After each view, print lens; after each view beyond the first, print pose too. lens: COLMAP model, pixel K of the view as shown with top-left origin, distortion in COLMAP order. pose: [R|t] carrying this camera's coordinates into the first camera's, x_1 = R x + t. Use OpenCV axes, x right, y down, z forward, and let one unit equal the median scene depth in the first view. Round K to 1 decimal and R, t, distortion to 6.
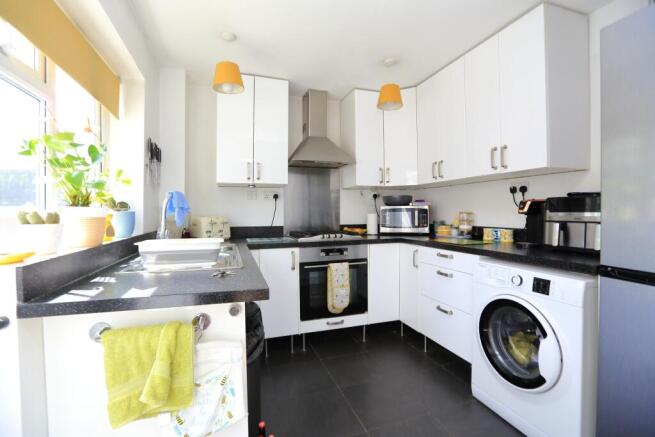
lens RADIAL K [[300.7, 0, 327.2], [0, 300.7, 211.3], [0, 0, 1]] dist [0.000077, 0.000029]
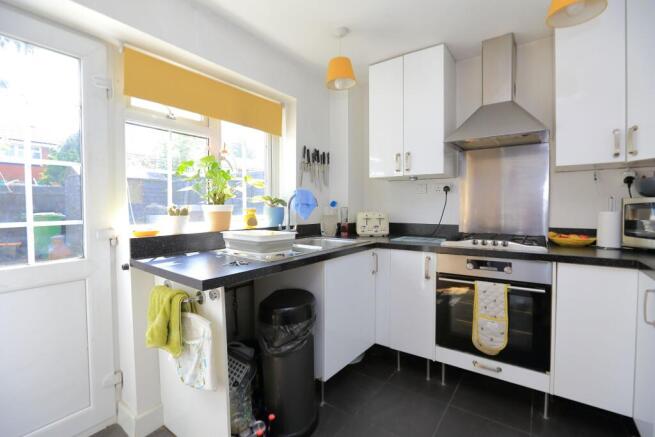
lens RADIAL K [[312.6, 0, 327.5], [0, 312.6, 209.2], [0, 0, 1]] dist [0.016959, -0.000078]
pose [[0.597647, 0.011485, -0.801677, 0.384820], [0.000976, 0.999886, 0.015051, -0.007806], [0.801759, -0.009778, 0.597567, 0.263049]]
